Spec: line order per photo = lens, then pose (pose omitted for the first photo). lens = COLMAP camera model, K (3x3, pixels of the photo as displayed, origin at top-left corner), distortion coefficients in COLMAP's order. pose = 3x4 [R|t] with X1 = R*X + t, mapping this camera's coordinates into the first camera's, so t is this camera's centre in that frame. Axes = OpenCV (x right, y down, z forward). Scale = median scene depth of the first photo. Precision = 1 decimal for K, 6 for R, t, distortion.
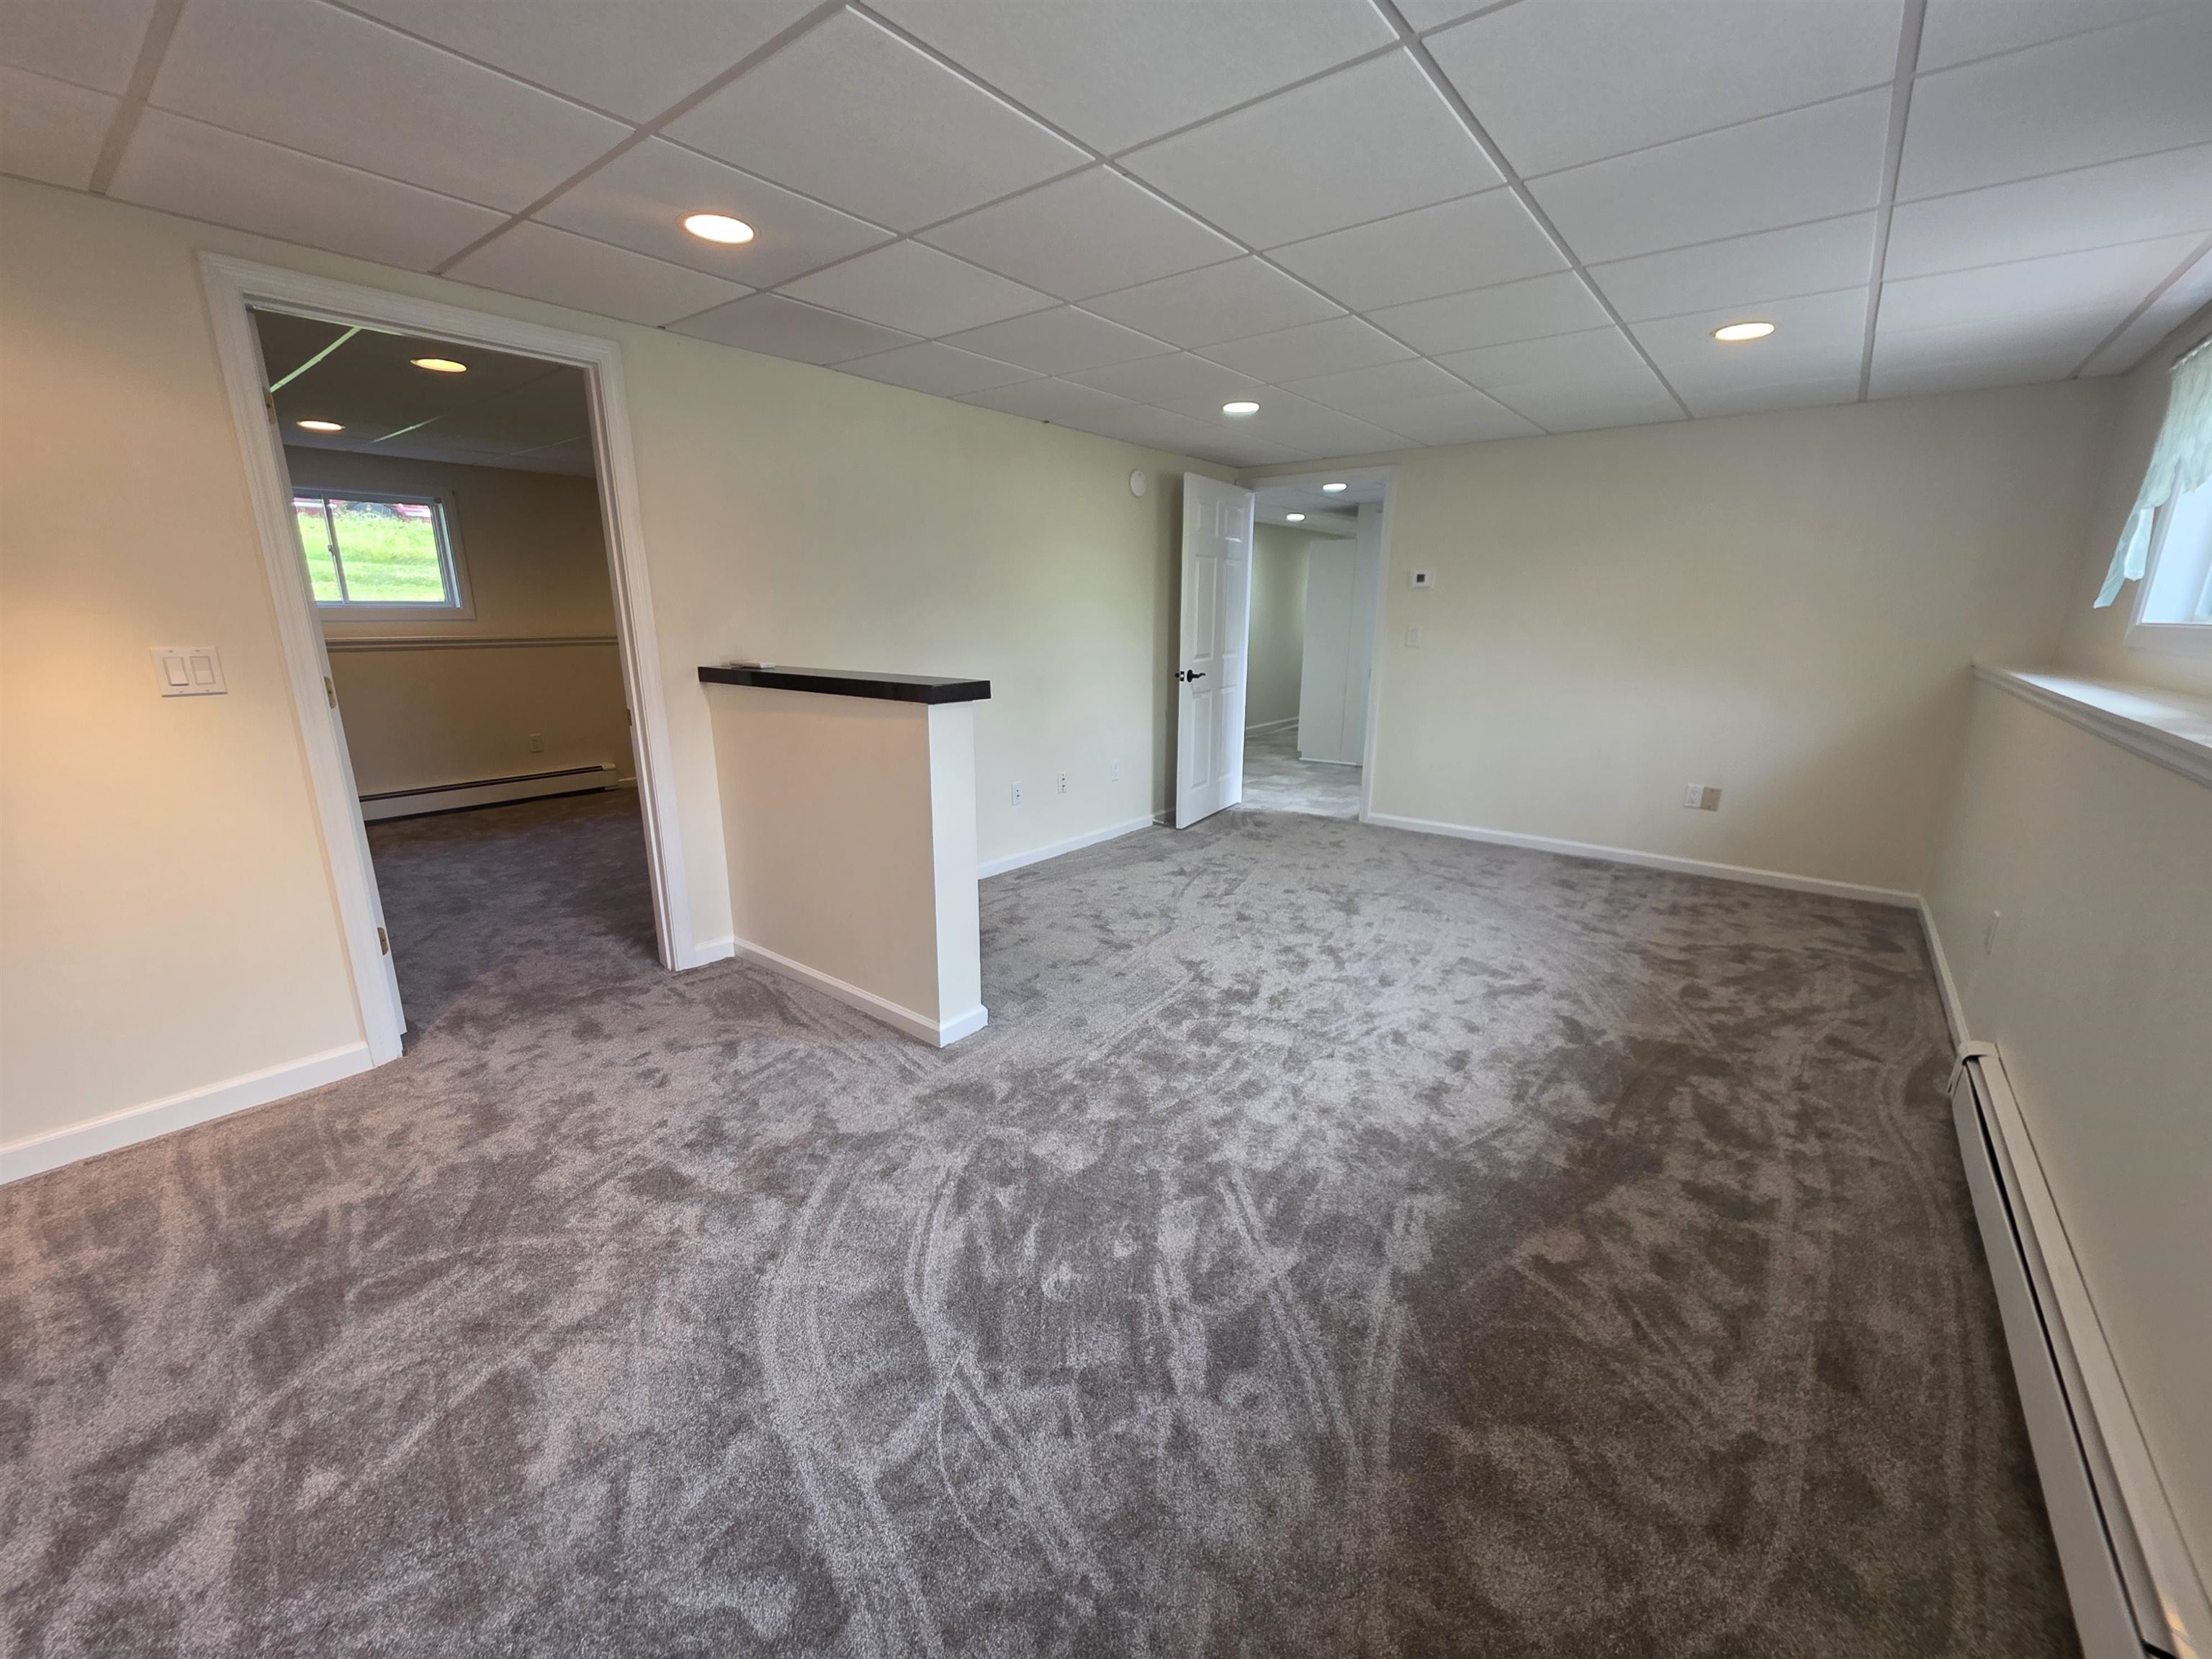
lens RADIAL K [[881.7, 0, 1093.0], [0, 881.7, 825.9], [0, 0, 1]] dist [0.001800, 0.000347]
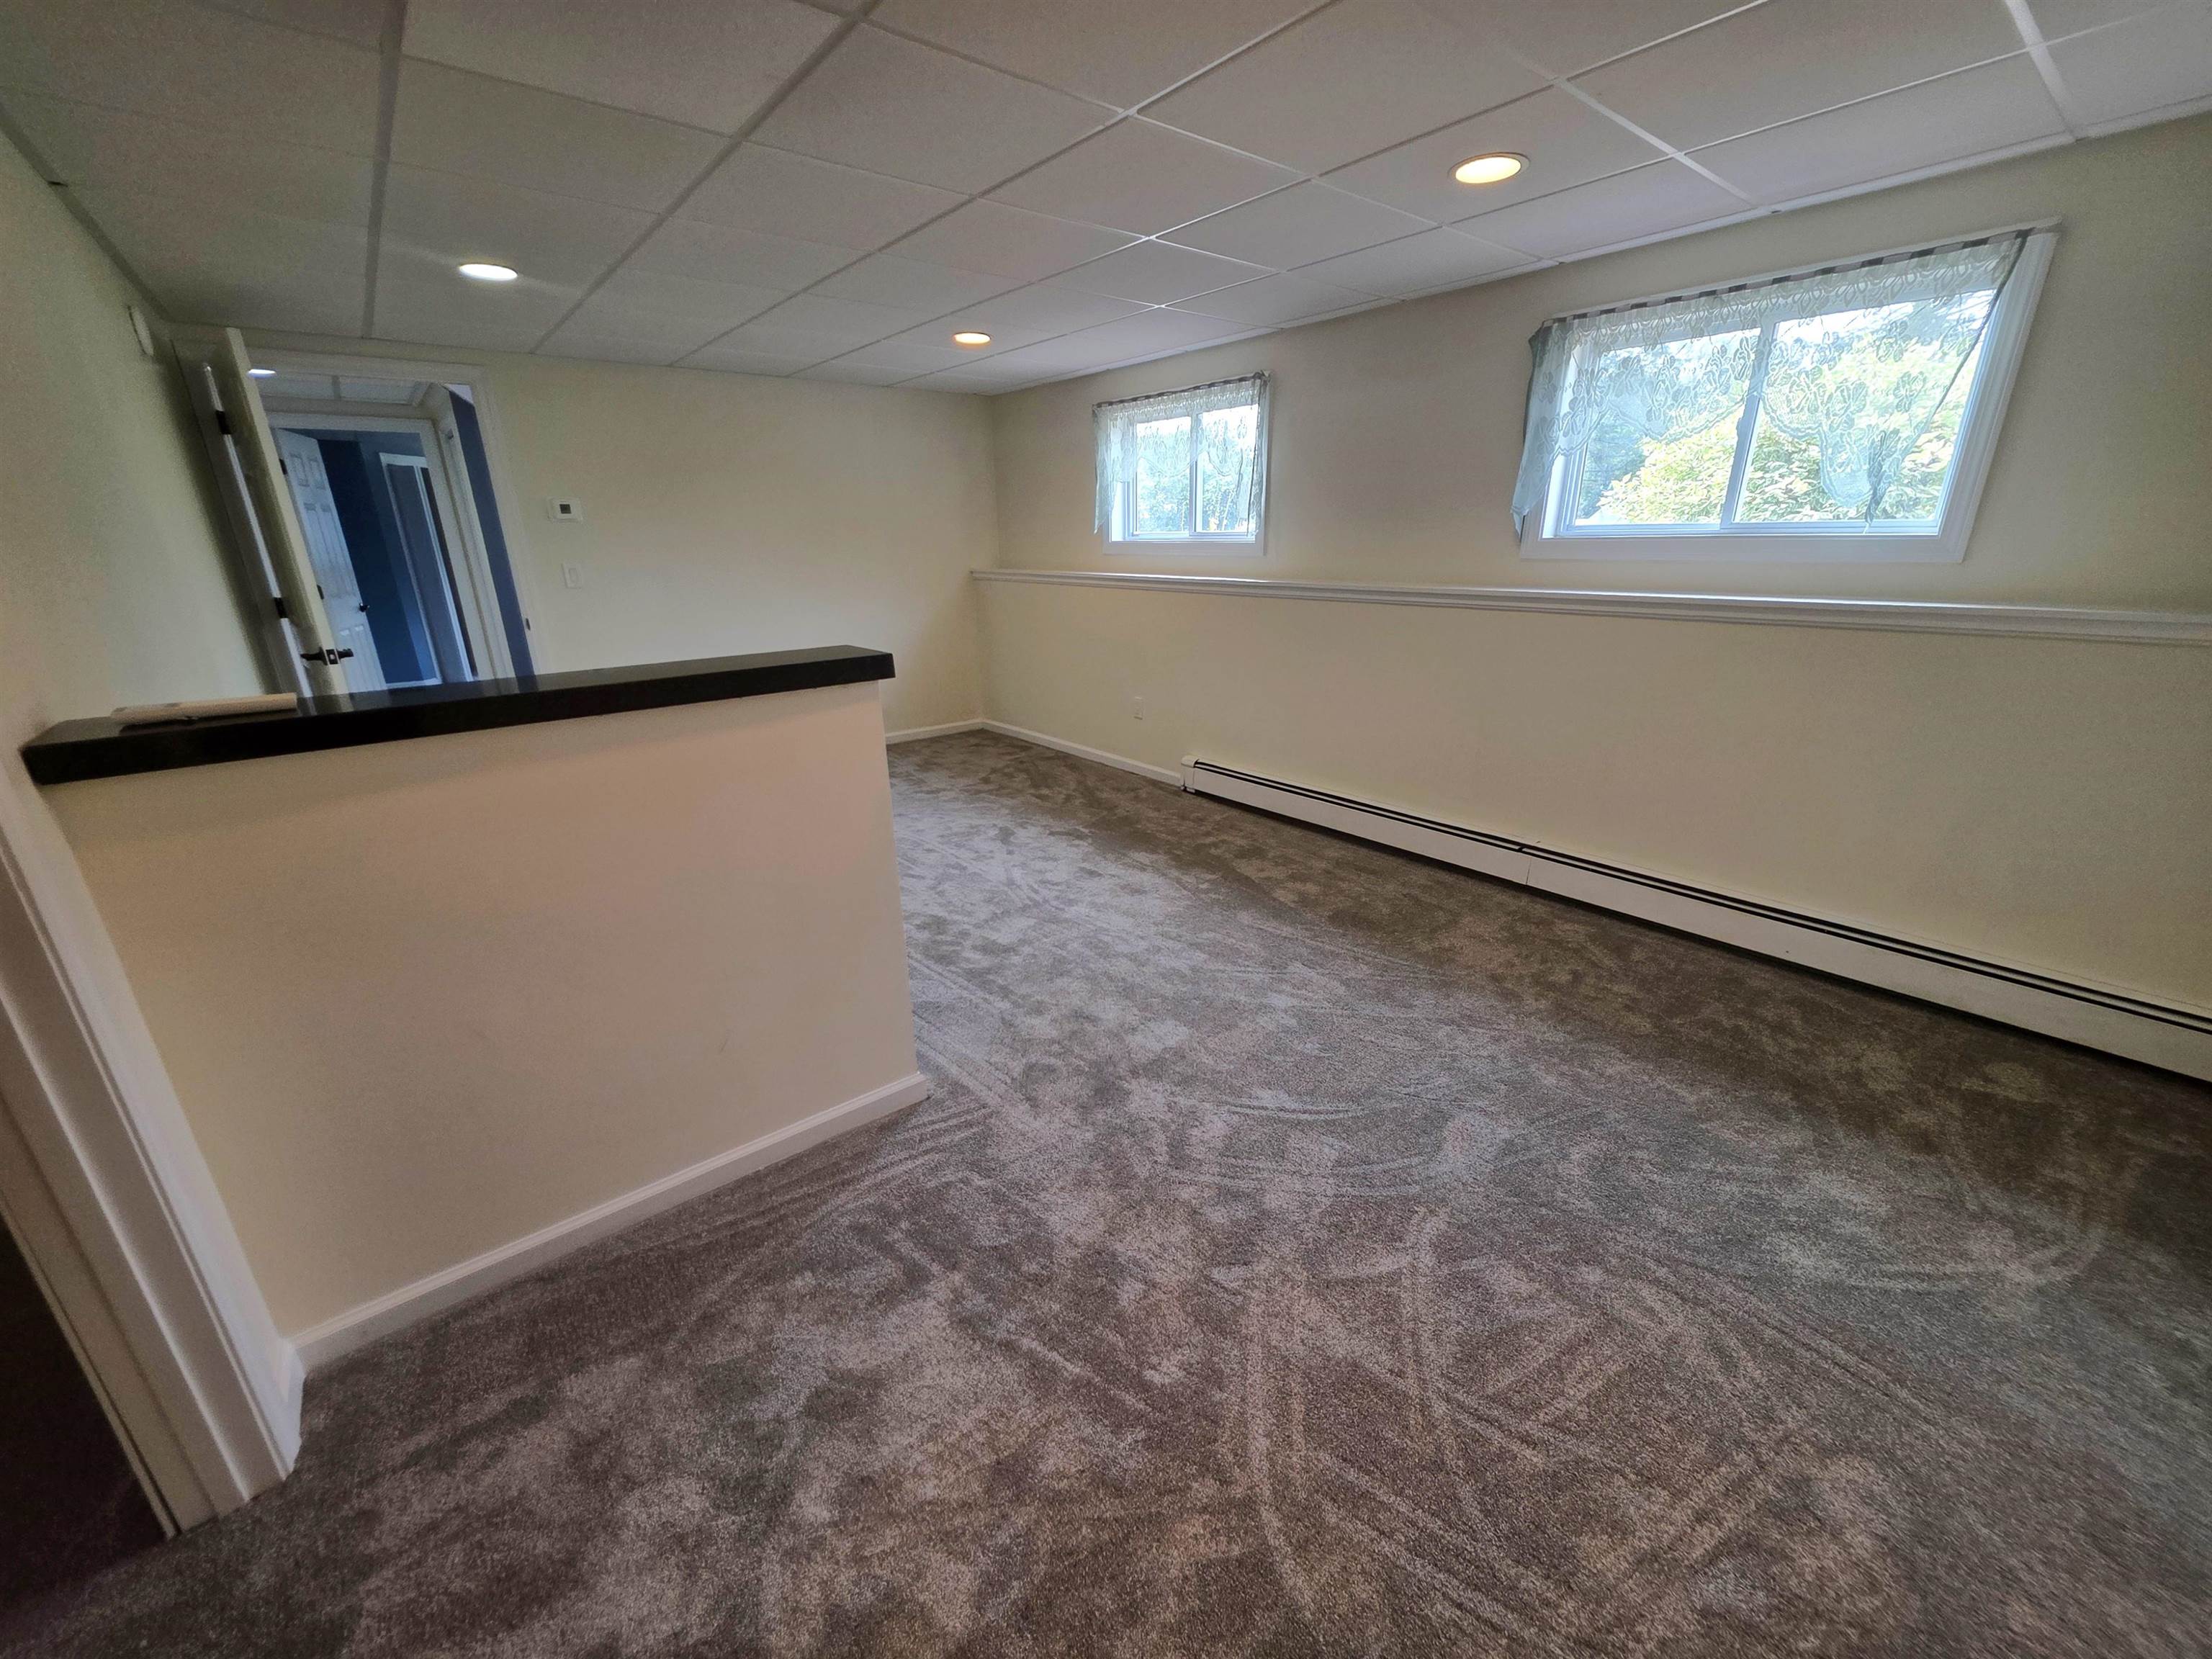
lens RADIAL K [[881.7, 0, 1095.6], [0, 881.7, 827.2], [0, 0, 1]] dist [0.001800, 0.000347]
pose [[0.201318, -0.320185, 0.925717, -0.789086], [0.239348, 0.932499, 0.270479, -0.166897], [-0.949833, 0.167116, 0.264365, 0.546322]]
